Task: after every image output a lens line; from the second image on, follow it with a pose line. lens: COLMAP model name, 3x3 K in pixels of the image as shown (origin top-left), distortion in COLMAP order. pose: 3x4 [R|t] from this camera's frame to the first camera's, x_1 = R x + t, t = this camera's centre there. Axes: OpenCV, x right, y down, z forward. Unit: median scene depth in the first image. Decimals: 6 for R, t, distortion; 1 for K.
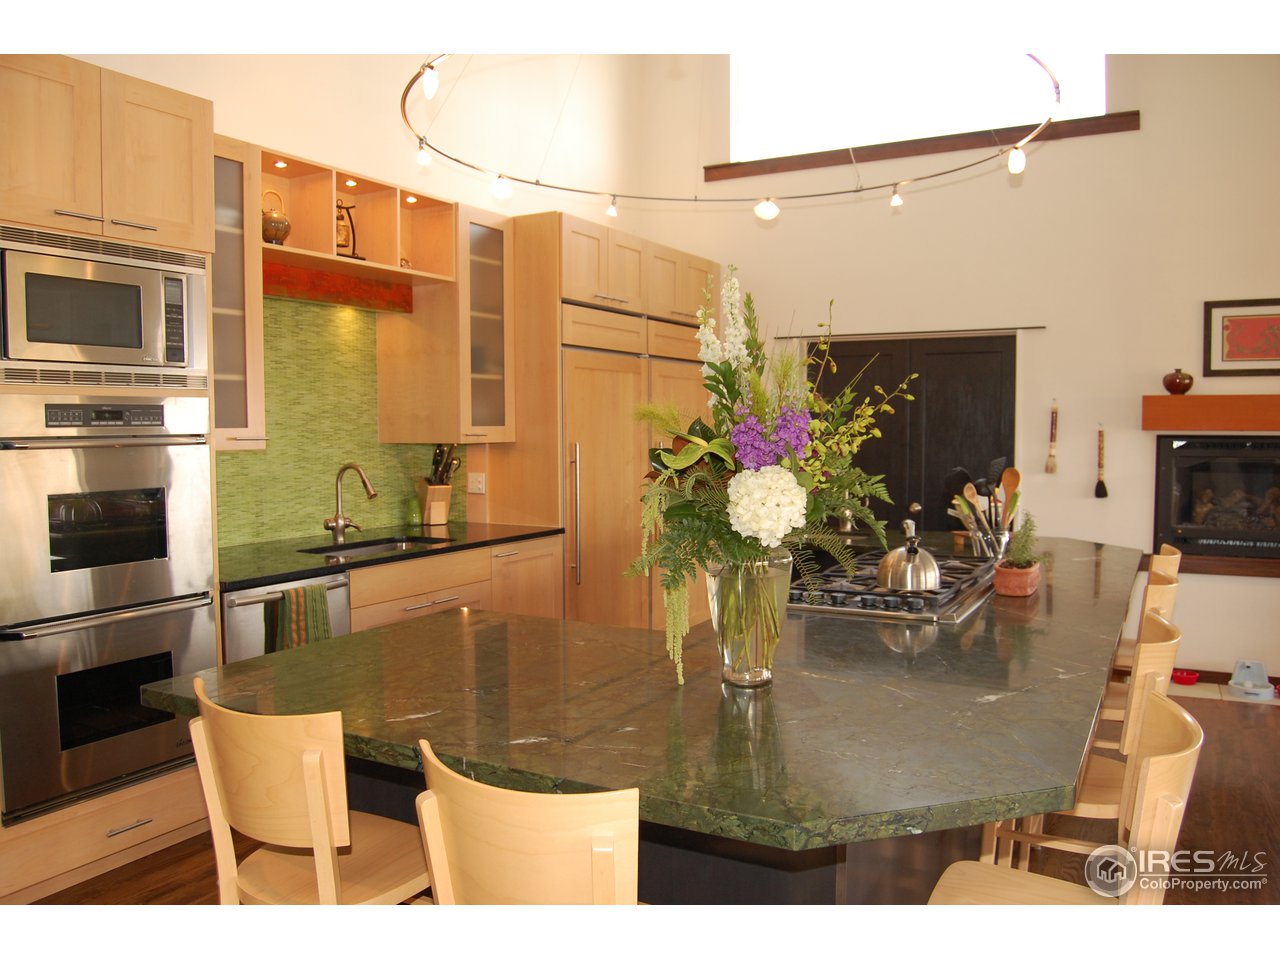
lens RADIAL K [[997.2, 0, 653.3], [0, 997.2, 487.1], [0, 0, 1]] dist [-0.093203, 0.032281]
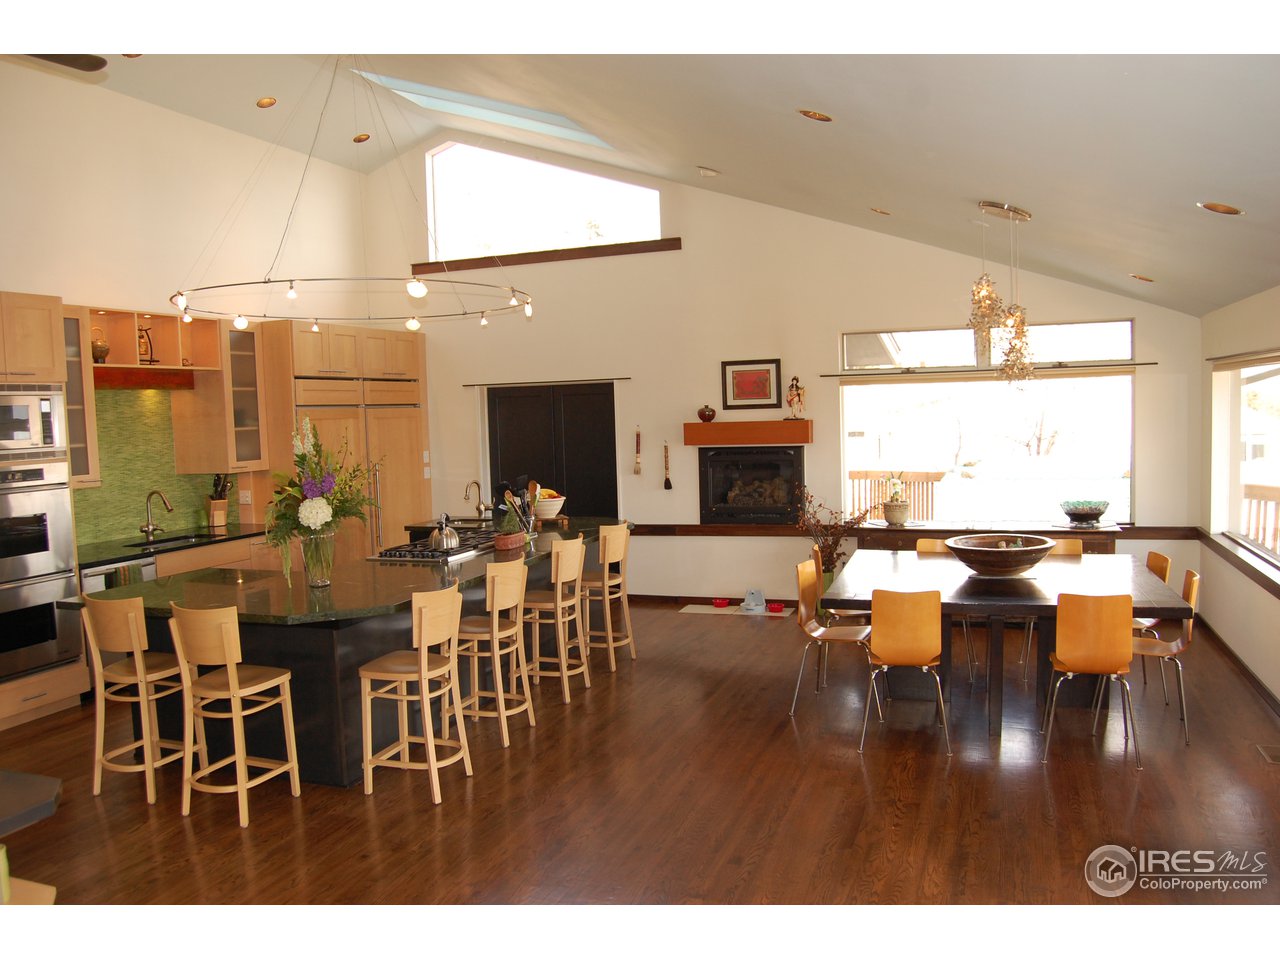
lens RADIAL K [[997.2, 0, 648.7], [0, 997.2, 484.3], [0, 0, 1]] dist [-0.093203, 0.032281]
pose [[0.987799, -0.040305, 0.150431, 0.220266], [0.038874, 0.999167, 0.012442, -0.020283], [-0.150807, -0.006442, 0.988542, -0.611286]]
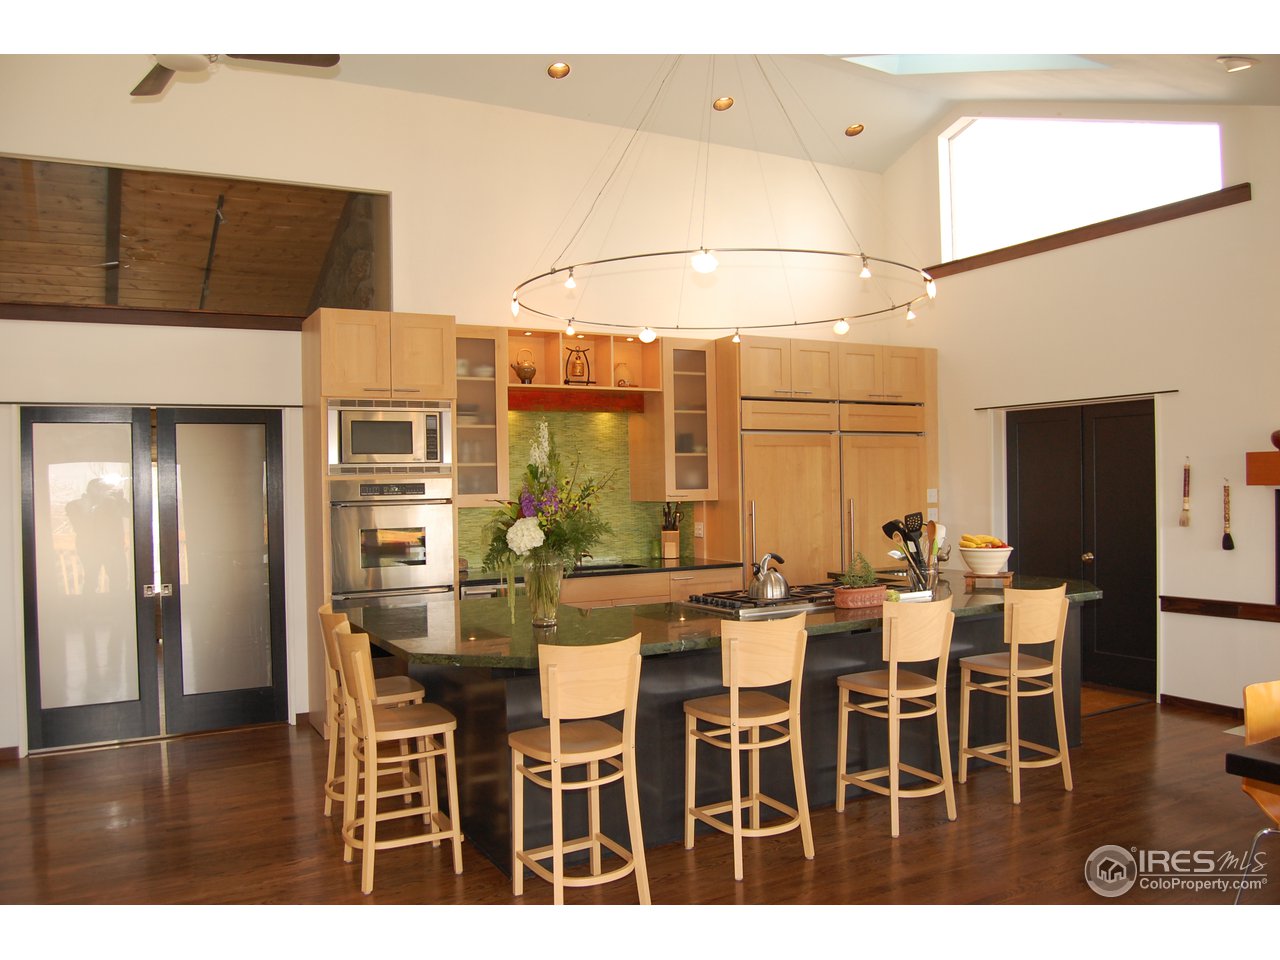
lens RADIAL K [[997.2, 0, 650.7], [0, 997.2, 489.9], [0, 0, 1]] dist [-0.093203, 0.032281]
pose [[0.846387, -0.009346, -0.532486, 0.554749], [-0.017294, 0.998836, -0.045021, 0.004708], [0.532287, 0.047314, 0.845240, -0.241034]]
